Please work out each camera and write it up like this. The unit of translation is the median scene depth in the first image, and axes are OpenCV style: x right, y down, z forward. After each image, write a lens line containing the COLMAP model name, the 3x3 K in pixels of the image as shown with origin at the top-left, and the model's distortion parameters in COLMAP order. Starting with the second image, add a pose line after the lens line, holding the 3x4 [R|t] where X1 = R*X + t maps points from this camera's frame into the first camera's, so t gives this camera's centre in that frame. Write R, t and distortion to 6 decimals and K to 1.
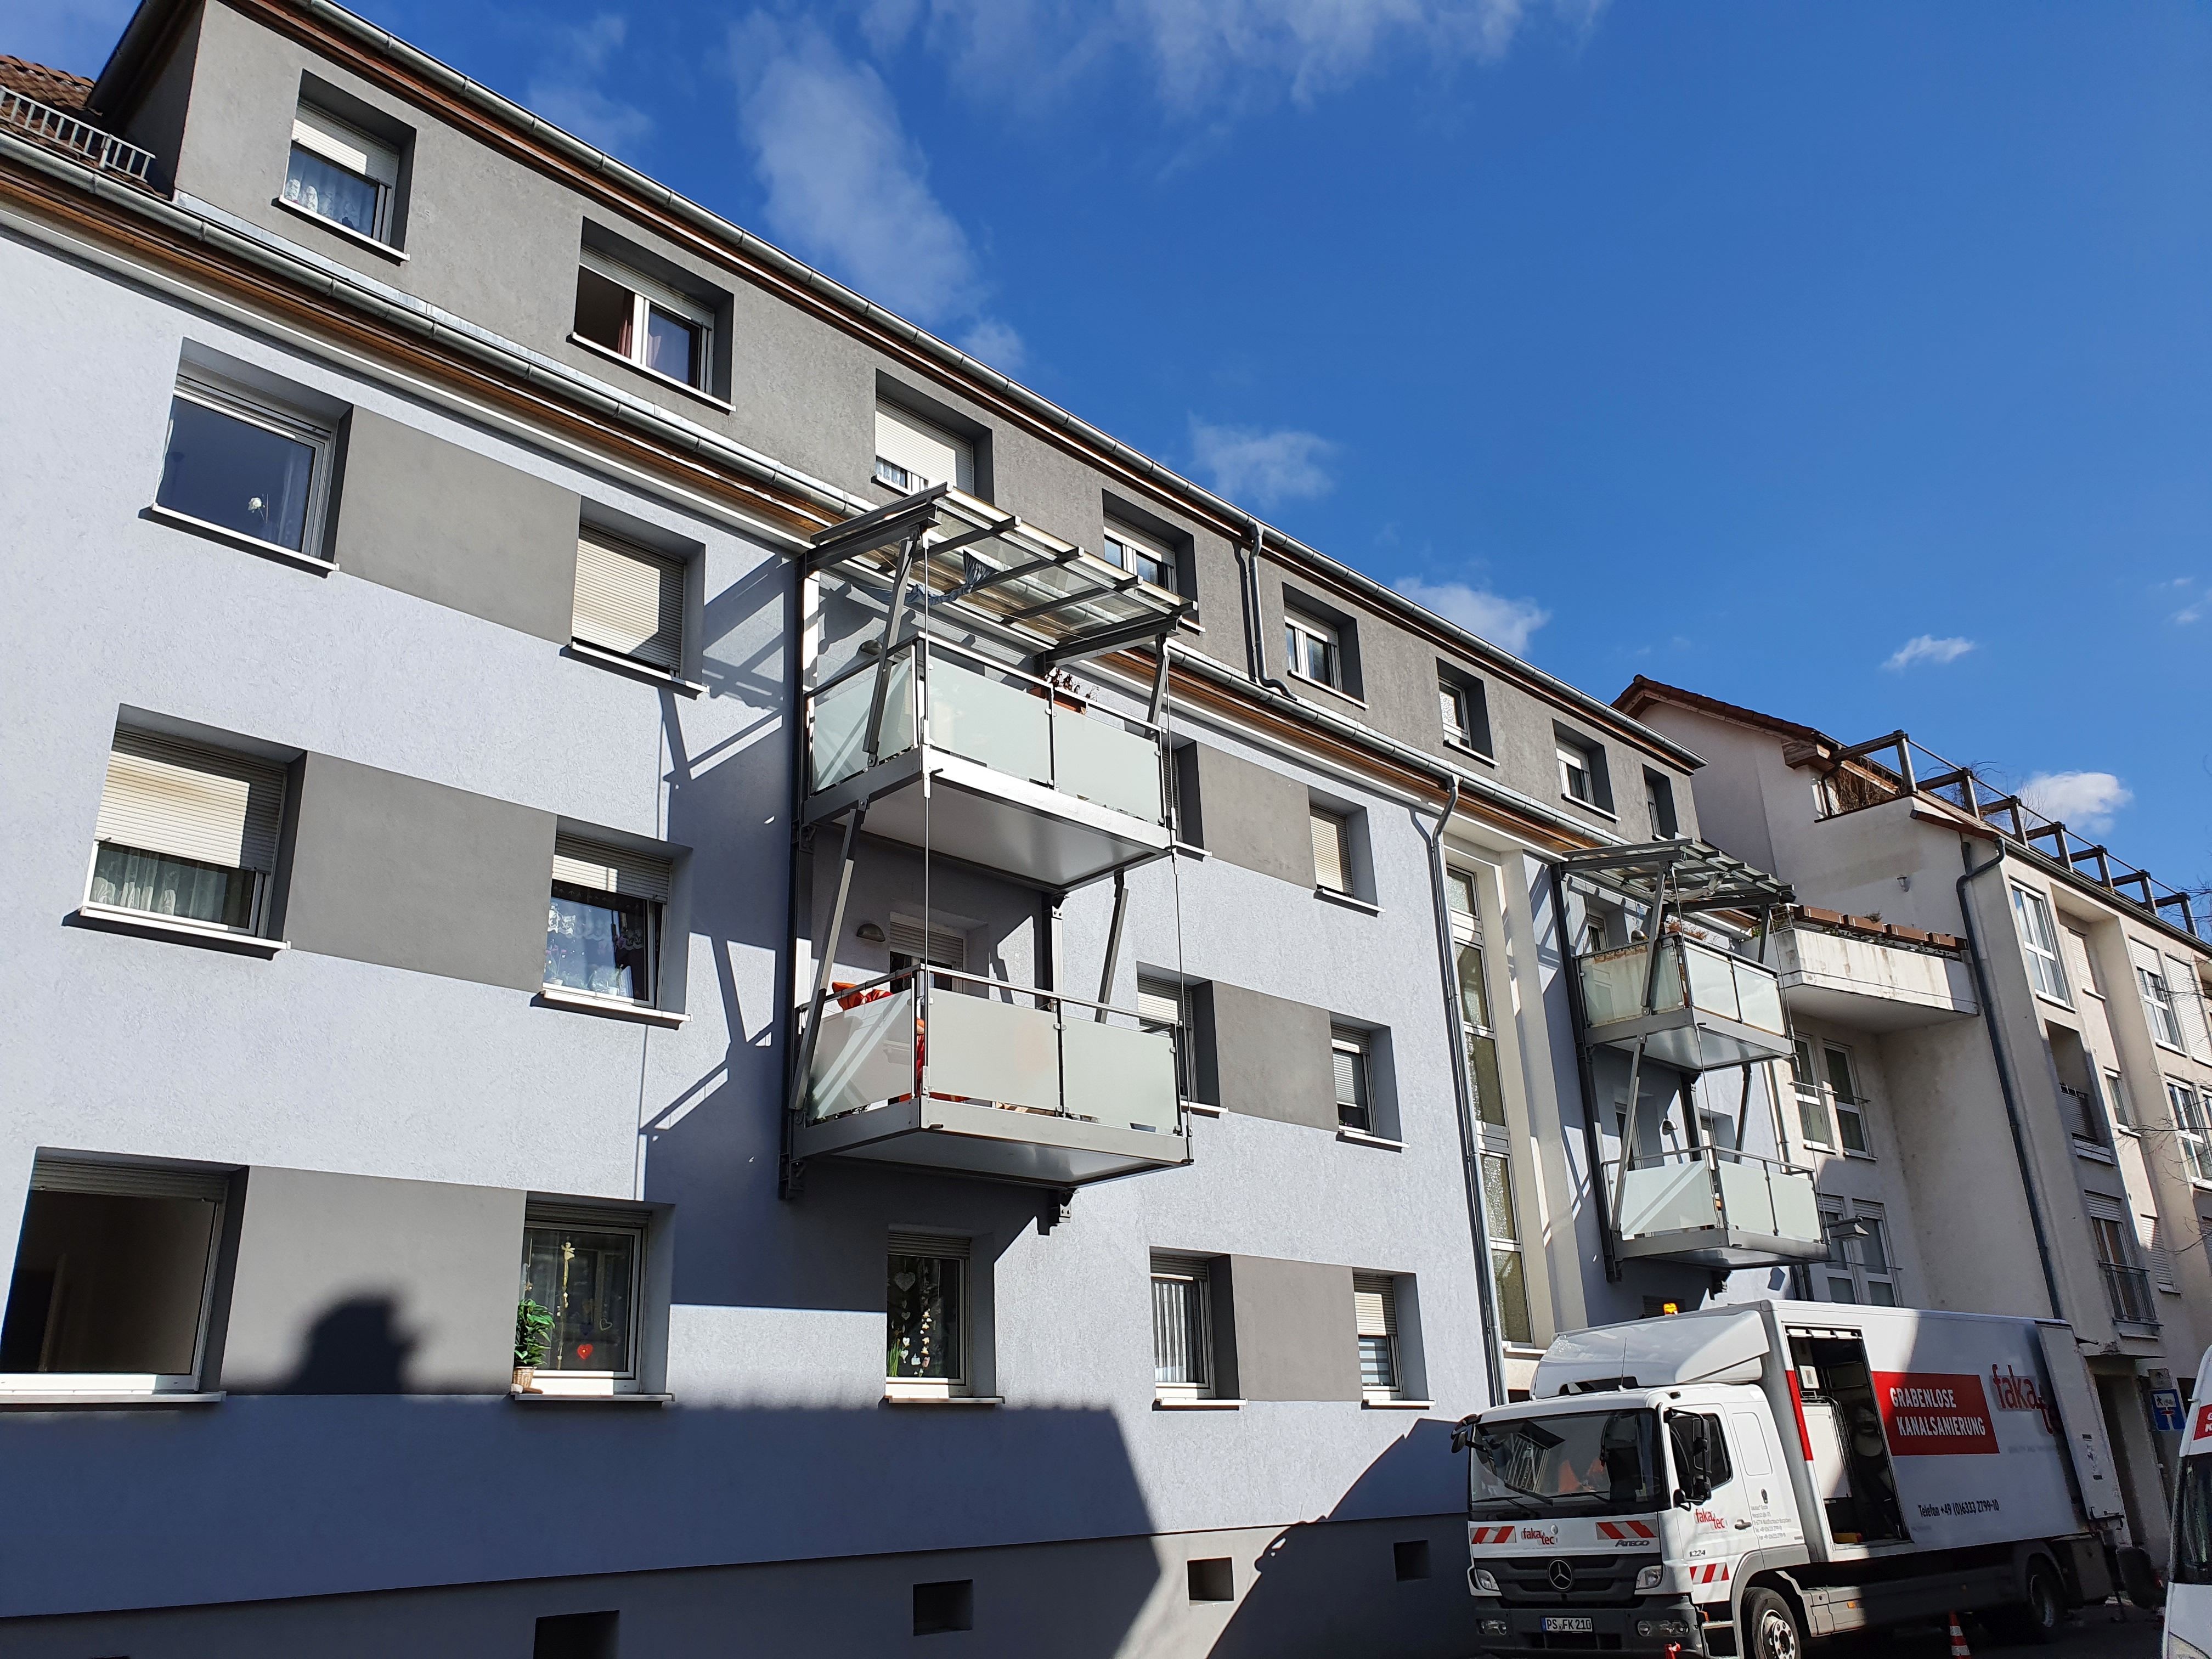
lens RADIAL K [[1715.6, 0, 1045.1], [0, 1715.6, 838.0], [0, 0, 1]] dist [0.161659, -0.420372]
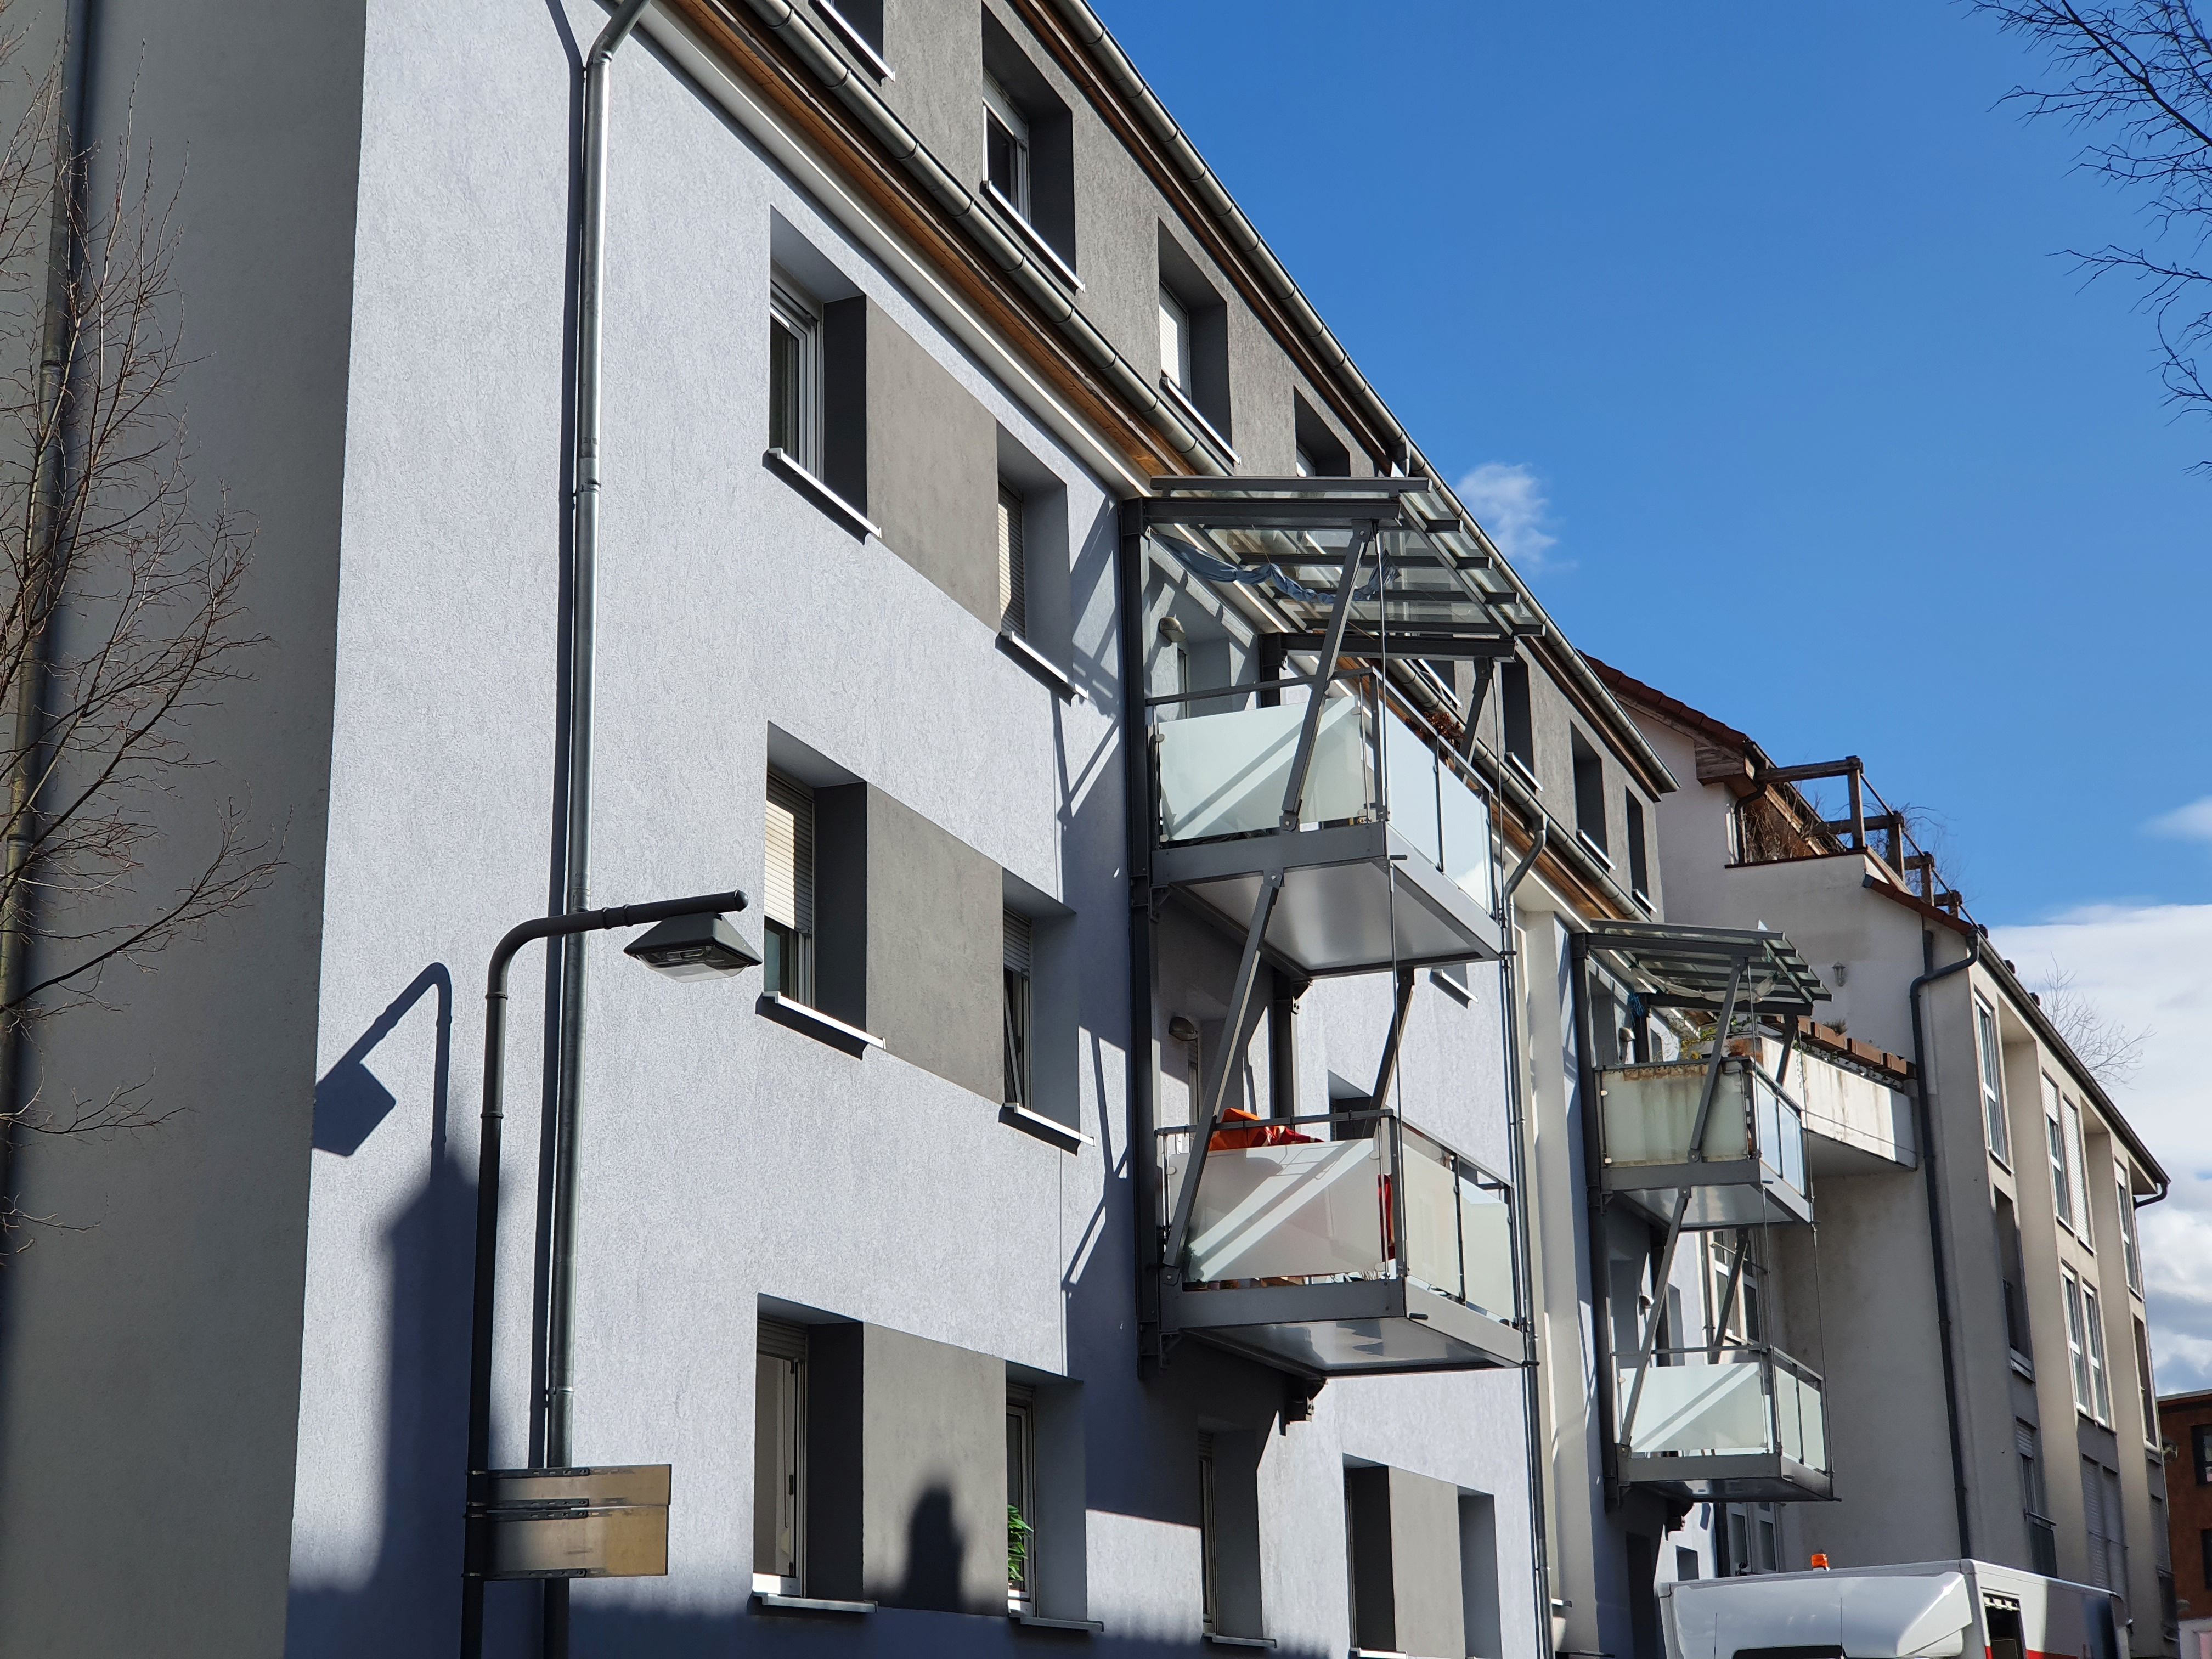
lens RADIAL K [[3285.4, 0, 924.2], [0, 3285.4, 827.8], [0, 0, 1]] dist [0.044538, 0.096964]
pose [[0.928629, 0.130094, 0.347453, -0.599182], [-0.155523, 0.986751, 0.046203, -0.067326], [-0.336839, -0.096943, 0.936559, -0.250293]]
